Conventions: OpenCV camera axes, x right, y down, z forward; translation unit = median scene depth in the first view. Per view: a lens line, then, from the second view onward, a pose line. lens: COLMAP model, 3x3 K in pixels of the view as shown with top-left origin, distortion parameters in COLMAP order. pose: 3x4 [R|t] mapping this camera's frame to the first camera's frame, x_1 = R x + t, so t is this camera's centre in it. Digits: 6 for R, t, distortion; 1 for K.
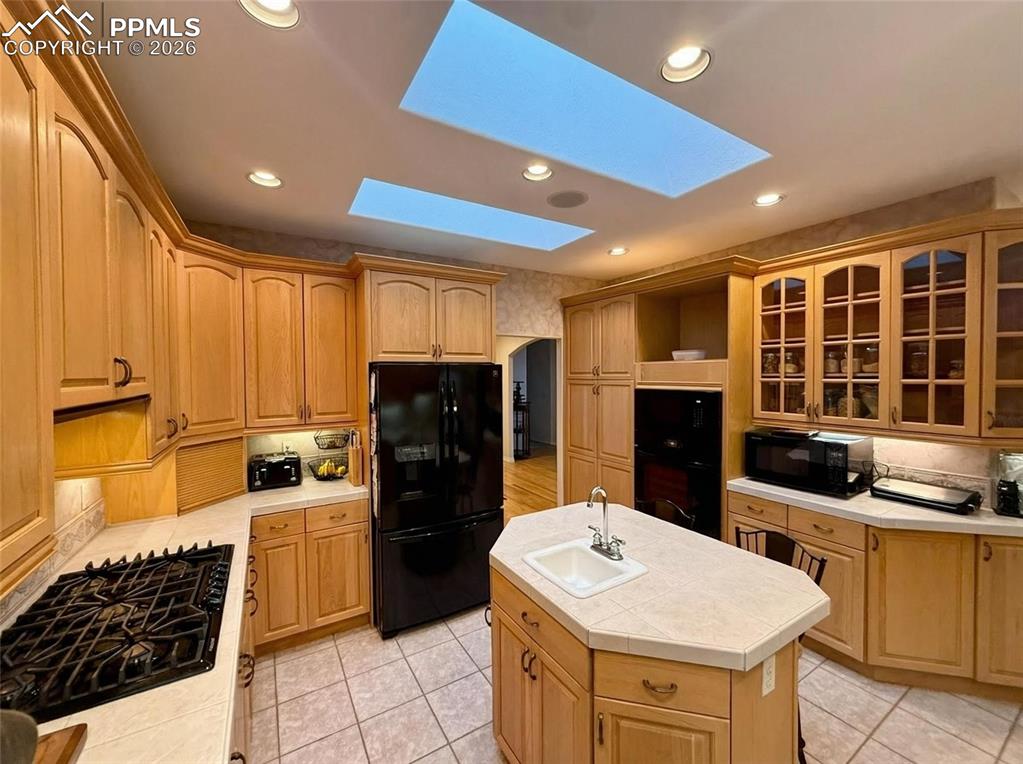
lens RADIAL K [[406.6, 0, 511.5], [0, 406.6, 382.0], [0, 0, 1]] dist [0.000357, -0.000099]
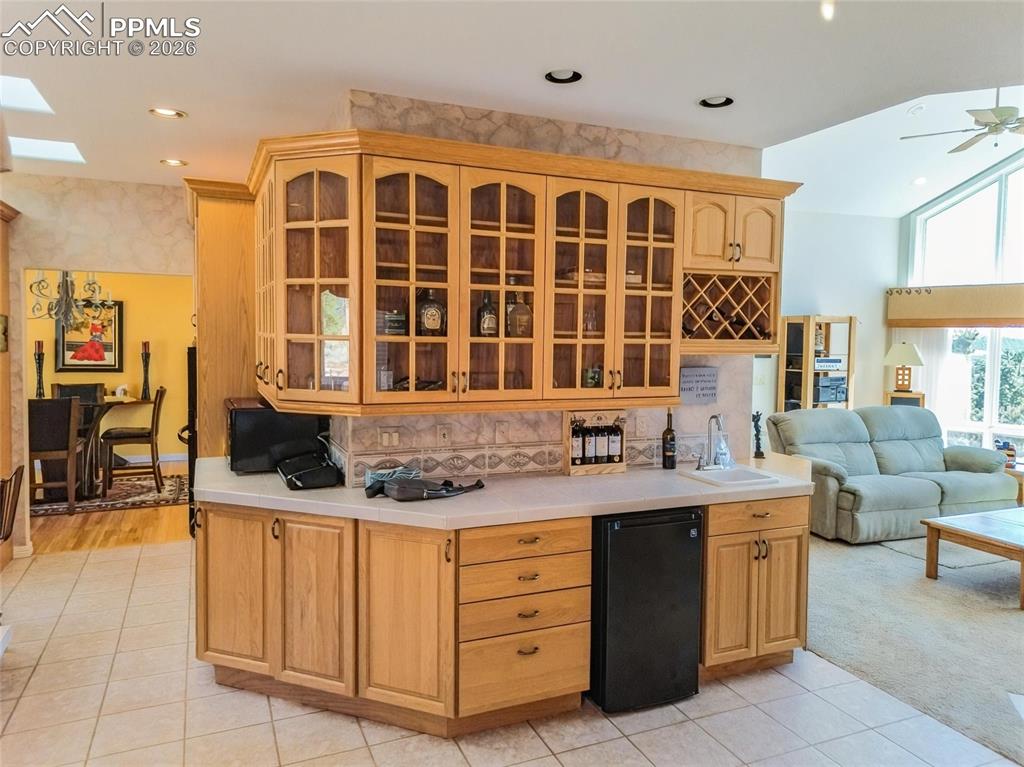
lens RADIAL K [[715.3, 0, 519.0], [0, 715.3, 380.7], [0, 0, 1]] dist [0.003940, -0.006405]
pose [[0.130244, -0.068418, 0.989119, -0.485124], [-0.002825, 0.997587, 0.069376, -0.021948], [-0.991478, -0.011830, 0.129736, 0.856496]]
